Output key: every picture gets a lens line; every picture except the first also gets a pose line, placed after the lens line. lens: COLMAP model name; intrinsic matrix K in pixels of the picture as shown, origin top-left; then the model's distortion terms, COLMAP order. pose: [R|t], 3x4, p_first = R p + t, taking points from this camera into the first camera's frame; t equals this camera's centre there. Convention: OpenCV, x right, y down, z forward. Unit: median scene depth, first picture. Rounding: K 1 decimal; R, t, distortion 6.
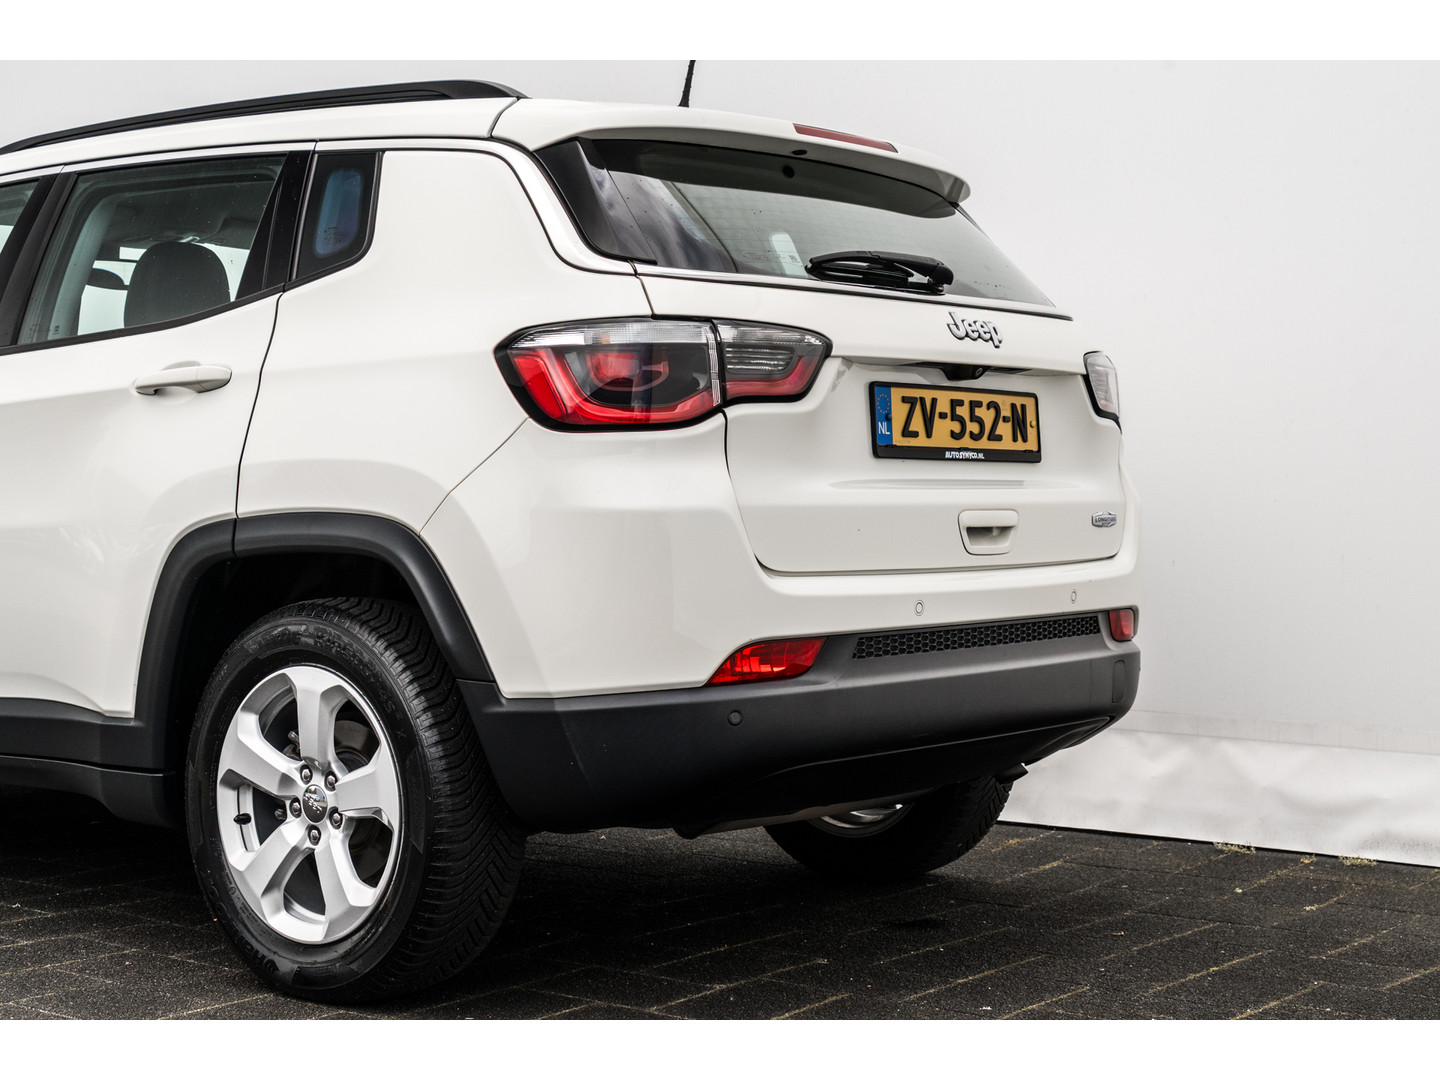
lens RADIAL K [[2471.4, 0, 720.0], [0, 2471.4, 540.0], [0, 0, 1]] dist [-0.357871, 0.001238]
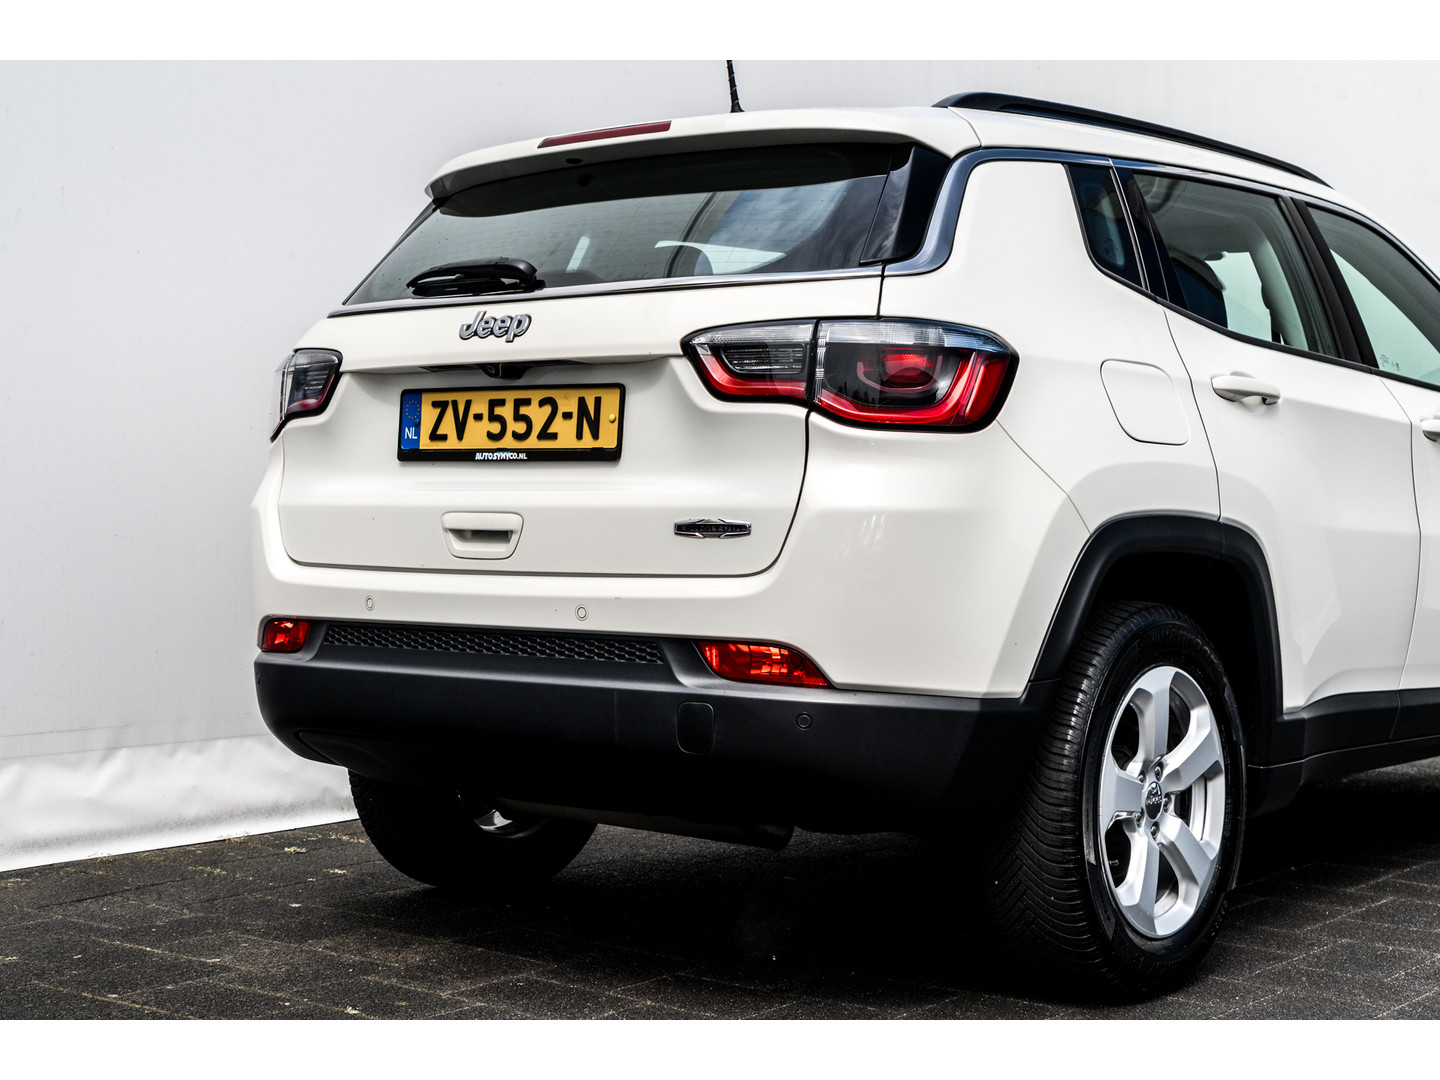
lens RADIAL K [[2471.4, 0, 720.0], [0, 2471.4, 540.0], [0, 0, 1]] dist [-0.357871, 0.001238]
pose [[0.014915, 0.017880, -0.999729, 1.081300], [-0.024129, 0.999555, 0.017517, -0.020779], [0.999598, 0.023861, 0.015340, 1.083102]]
